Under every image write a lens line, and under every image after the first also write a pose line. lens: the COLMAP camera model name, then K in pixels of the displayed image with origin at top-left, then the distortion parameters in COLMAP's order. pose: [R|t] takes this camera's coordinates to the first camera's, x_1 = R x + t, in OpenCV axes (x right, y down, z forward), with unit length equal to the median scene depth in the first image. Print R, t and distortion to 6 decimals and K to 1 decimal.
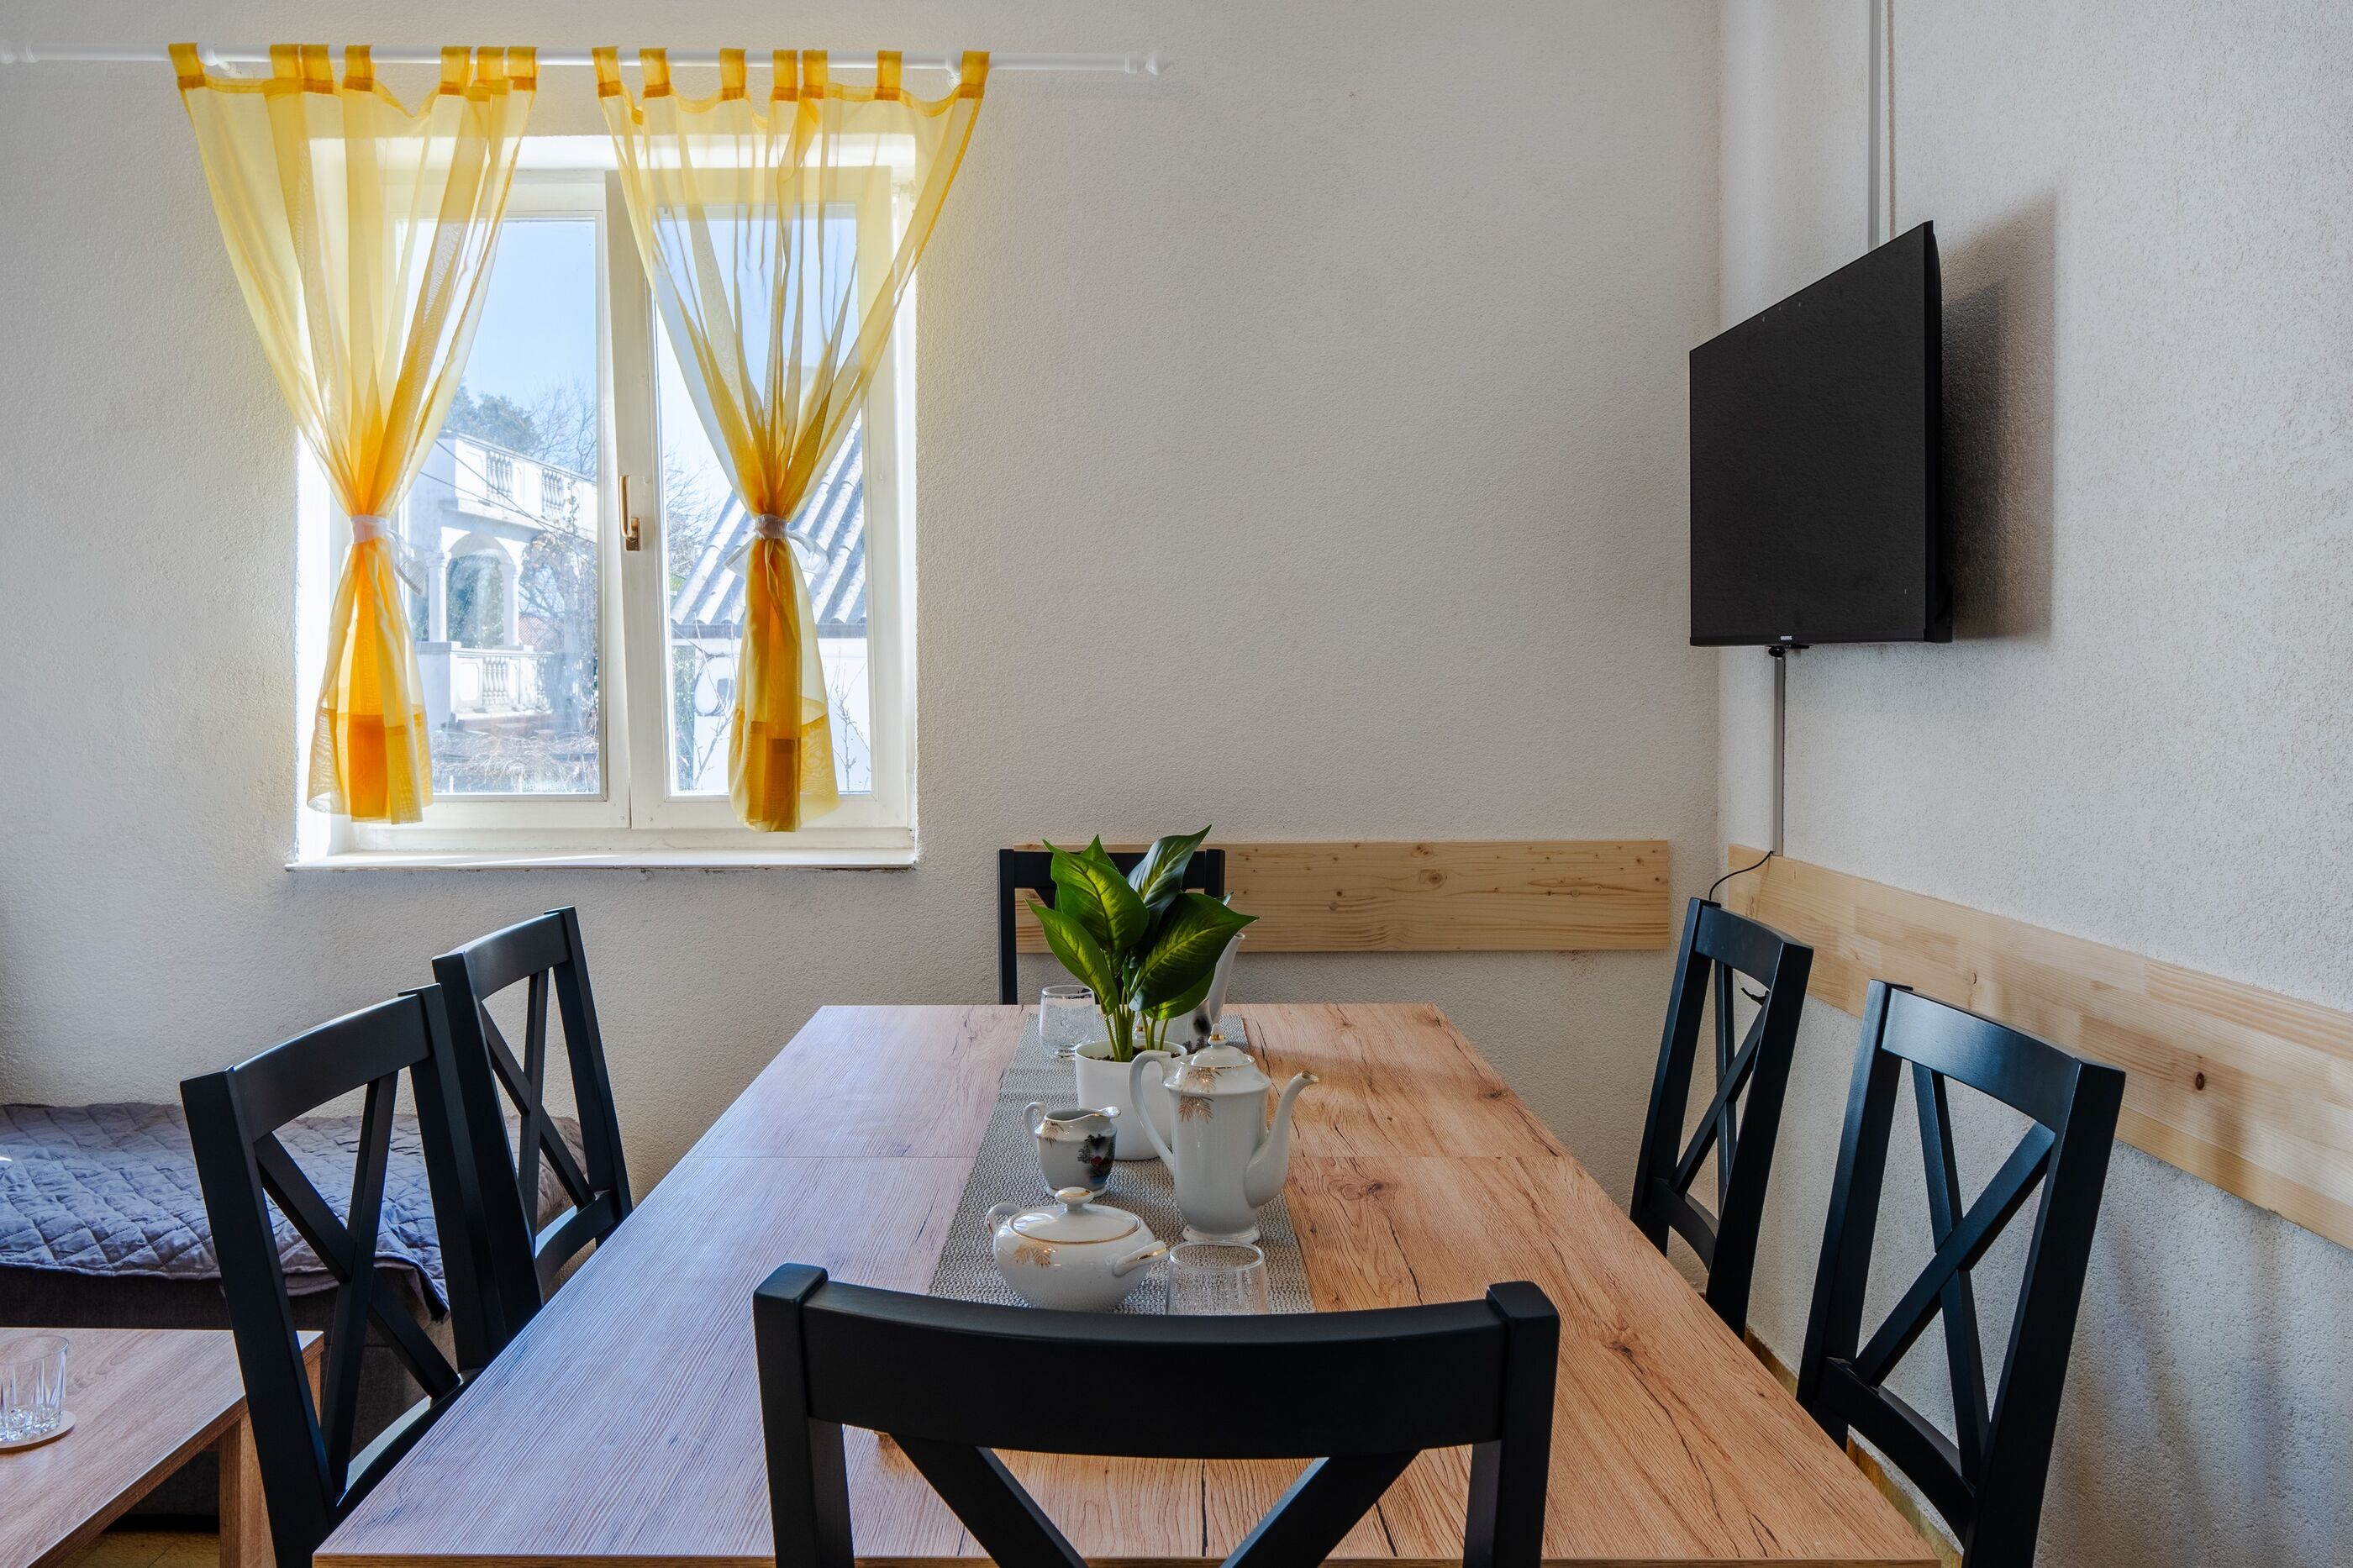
lens RADIAL K [[1744.0, 0, 1142.4], [0, 1744.0, 686.3], [0, 0, 1]] dist [-0.000687, -0.002786]
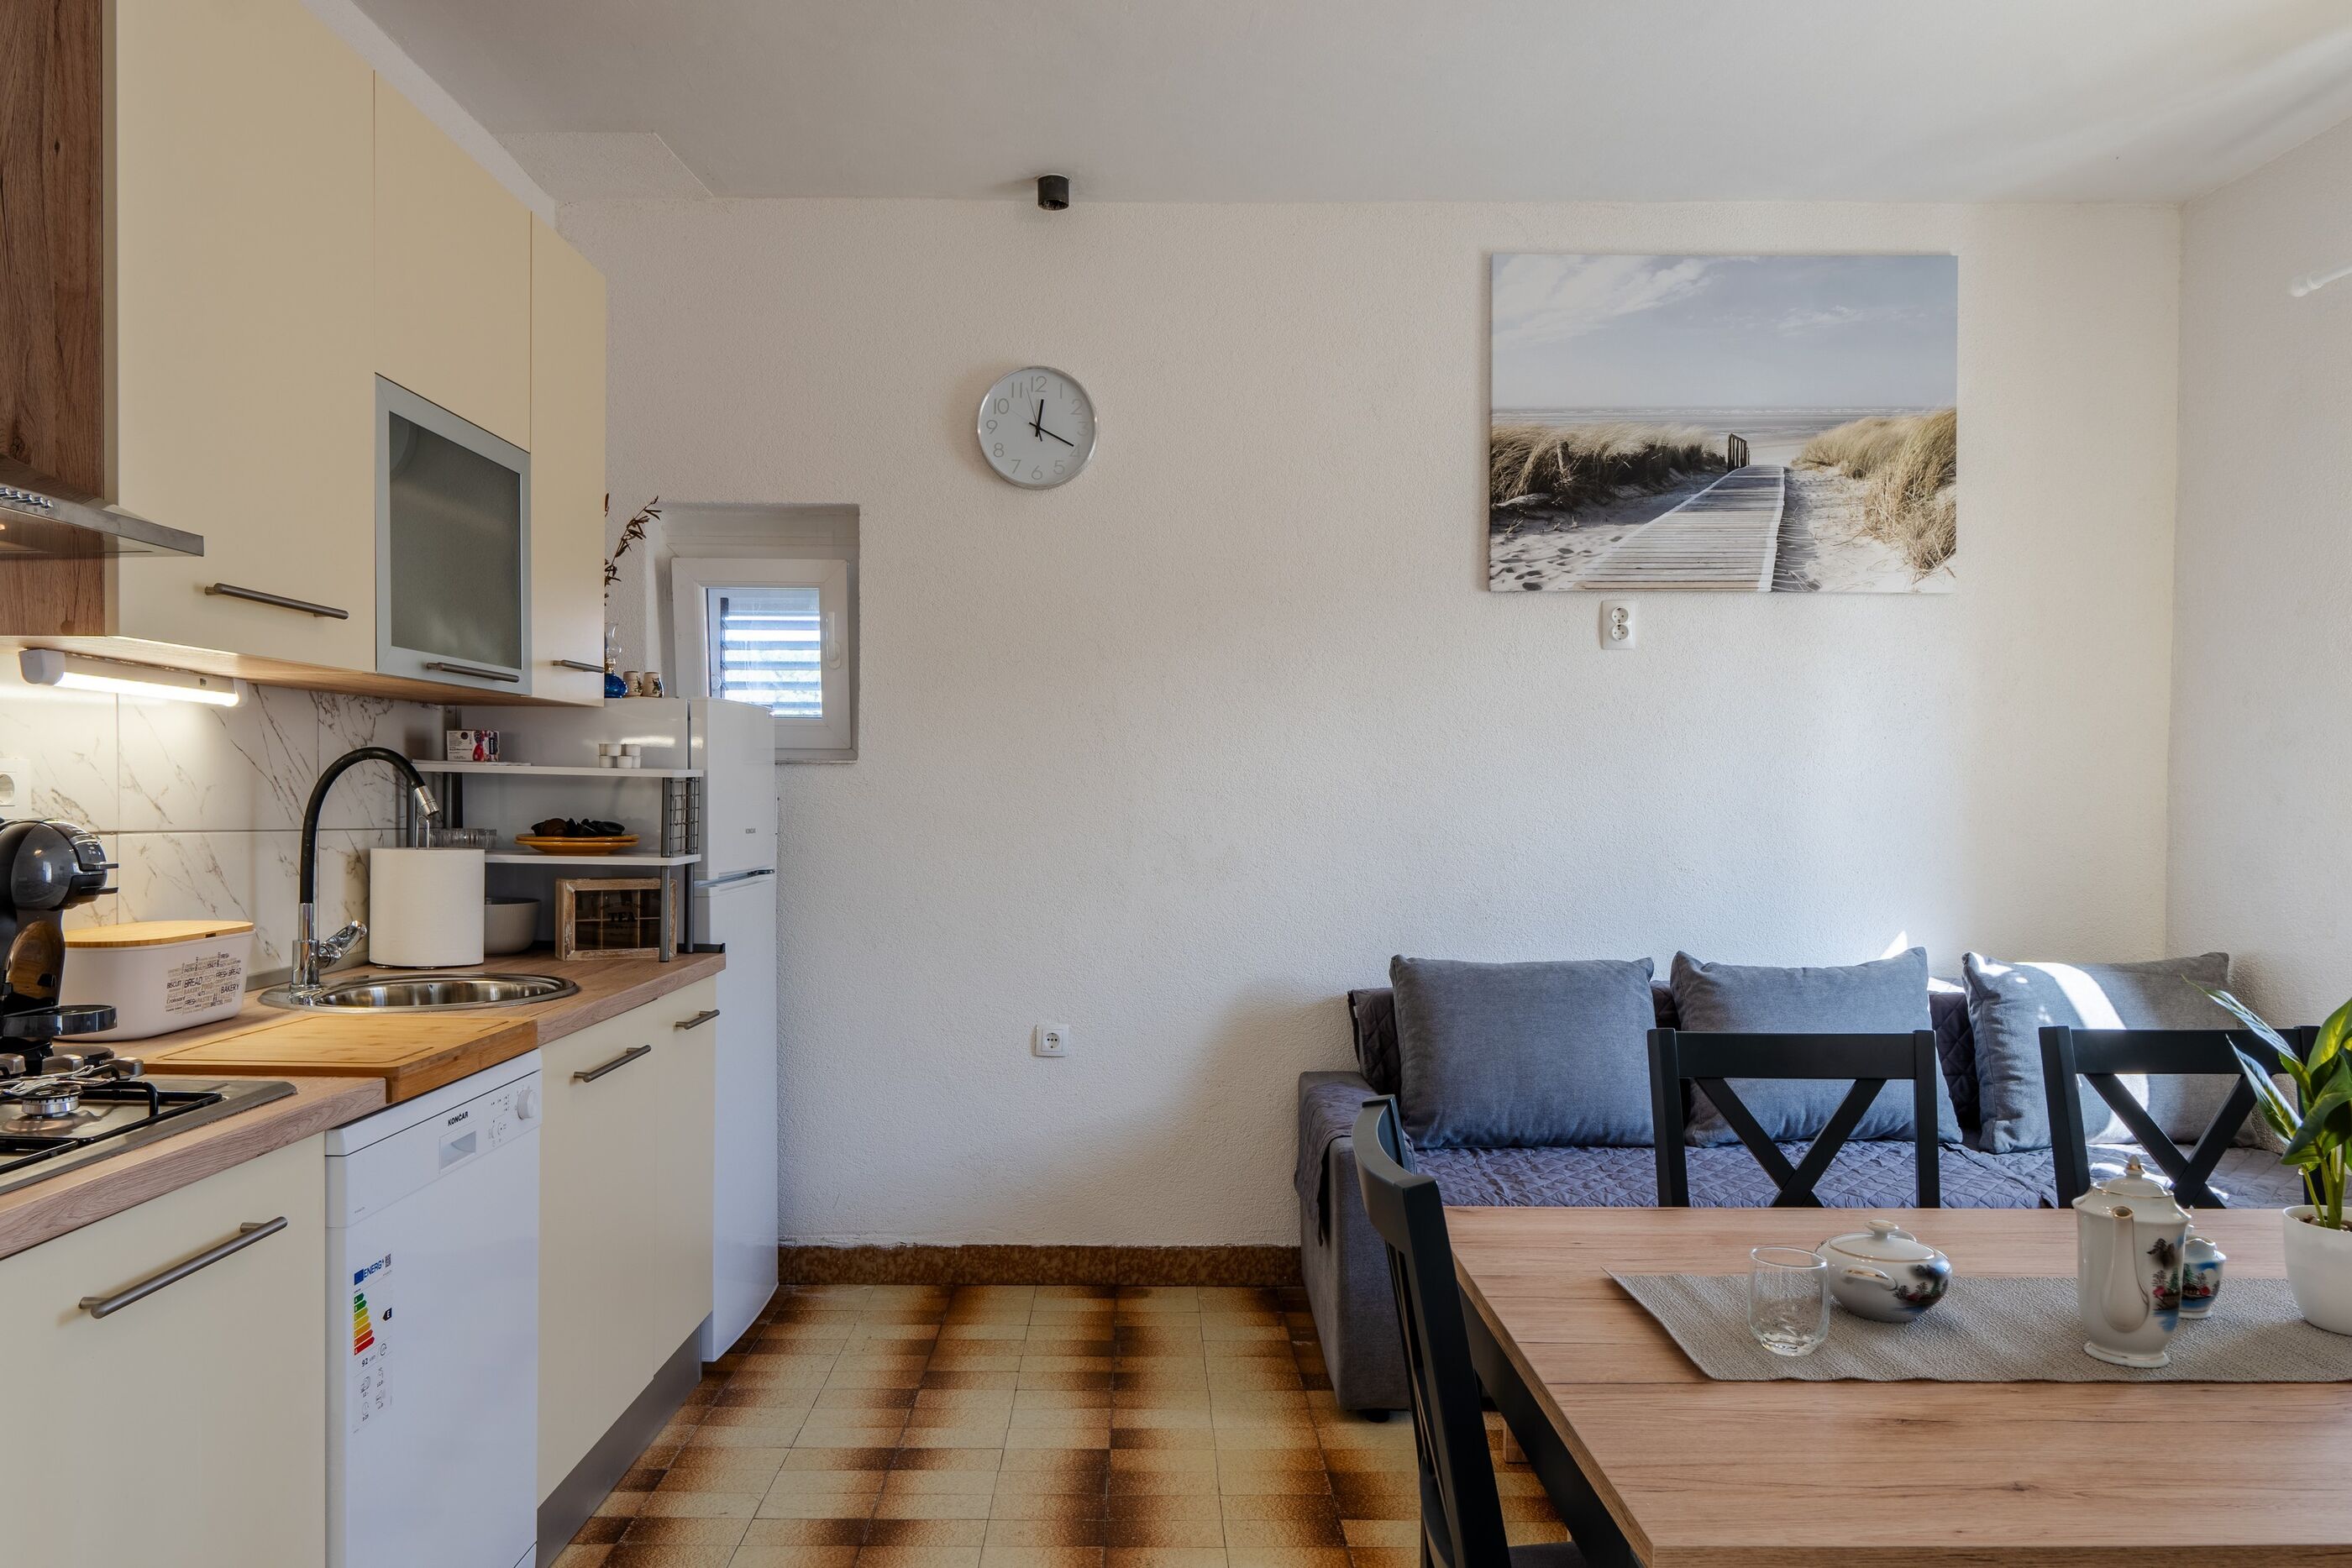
lens RADIAL K [[1645.8, 0, 1142.5], [0, 1645.8, 836.7], [0, 0, 1]] dist [0.000556, -0.007242]
pose [[0.007295, 0.029213, -0.999547, 0.488660], [-0.012418, 0.999499, 0.029121, -0.006981], [0.999896, 0.012200, 0.007654, 0.194145]]
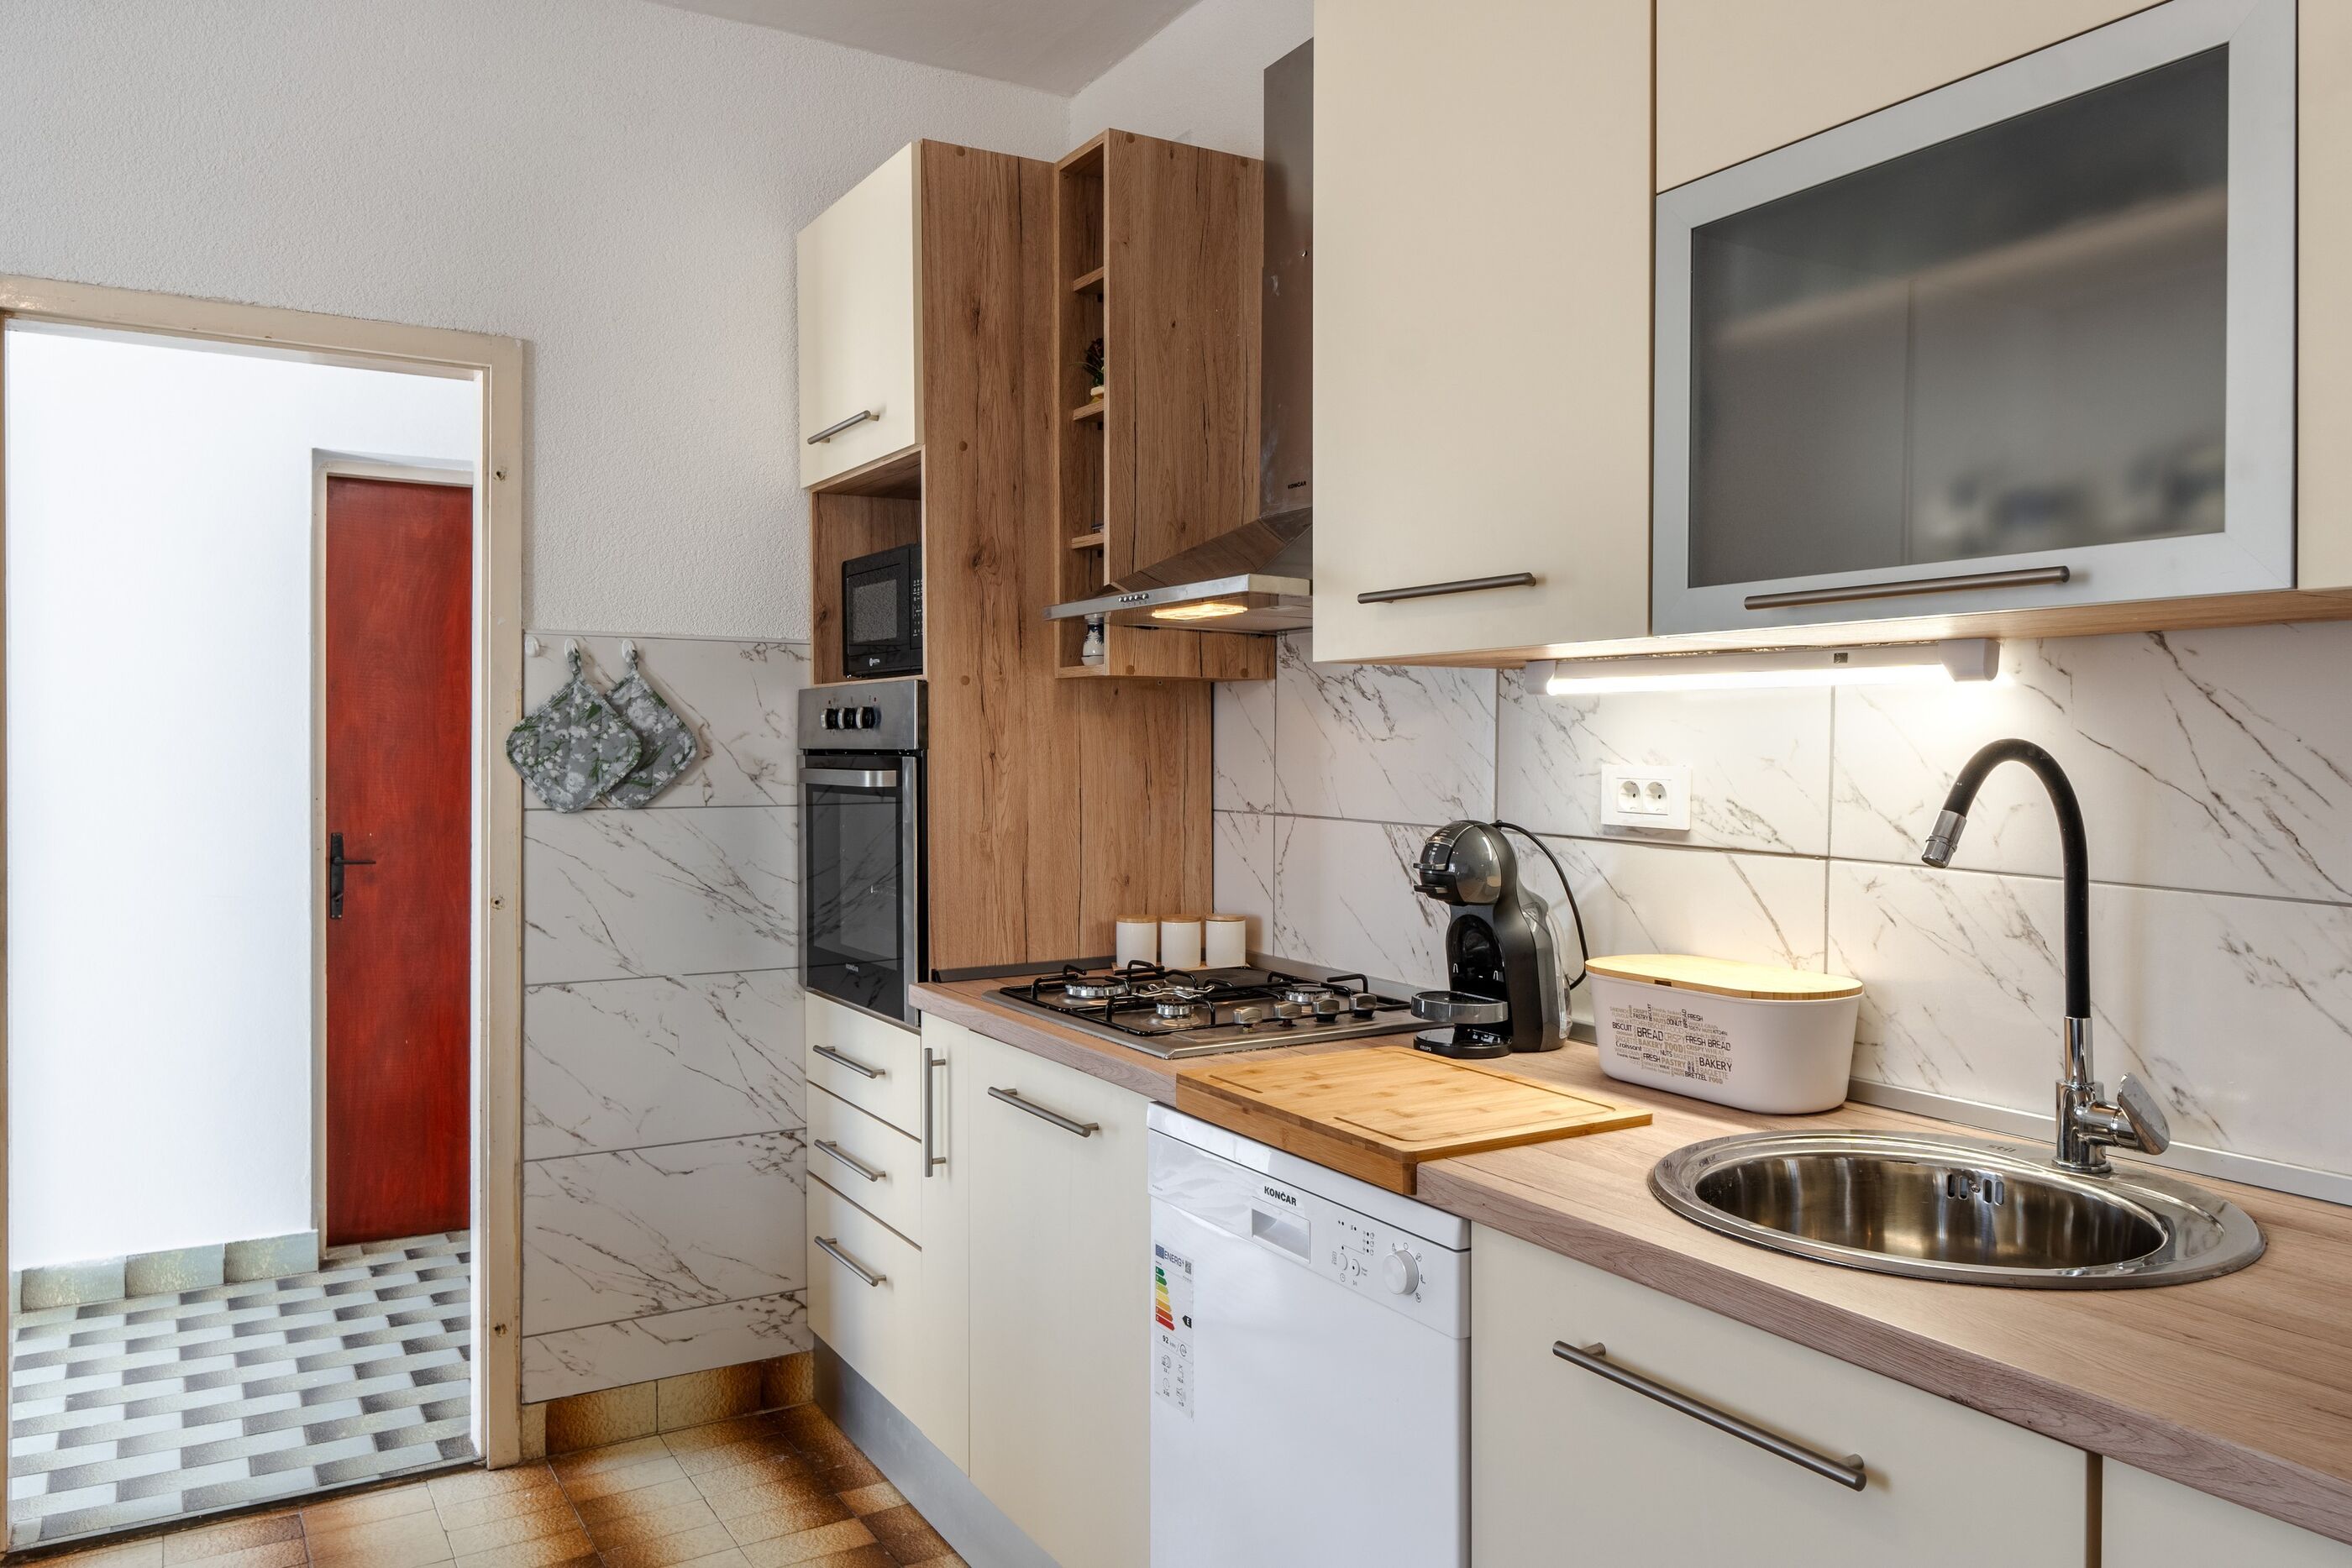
lens RADIAL K [[1645.8, 0, 1109.8], [0, 1645.8, 758.9], [0, 0, 1]] dist [0.000556, -0.007242]
pose [[-0.499355, -0.002568, 0.866394, -0.679219], [0.007347, 0.999947, 0.007199, -0.023137], [-0.866366, 0.009960, -0.499310, 0.251912]]
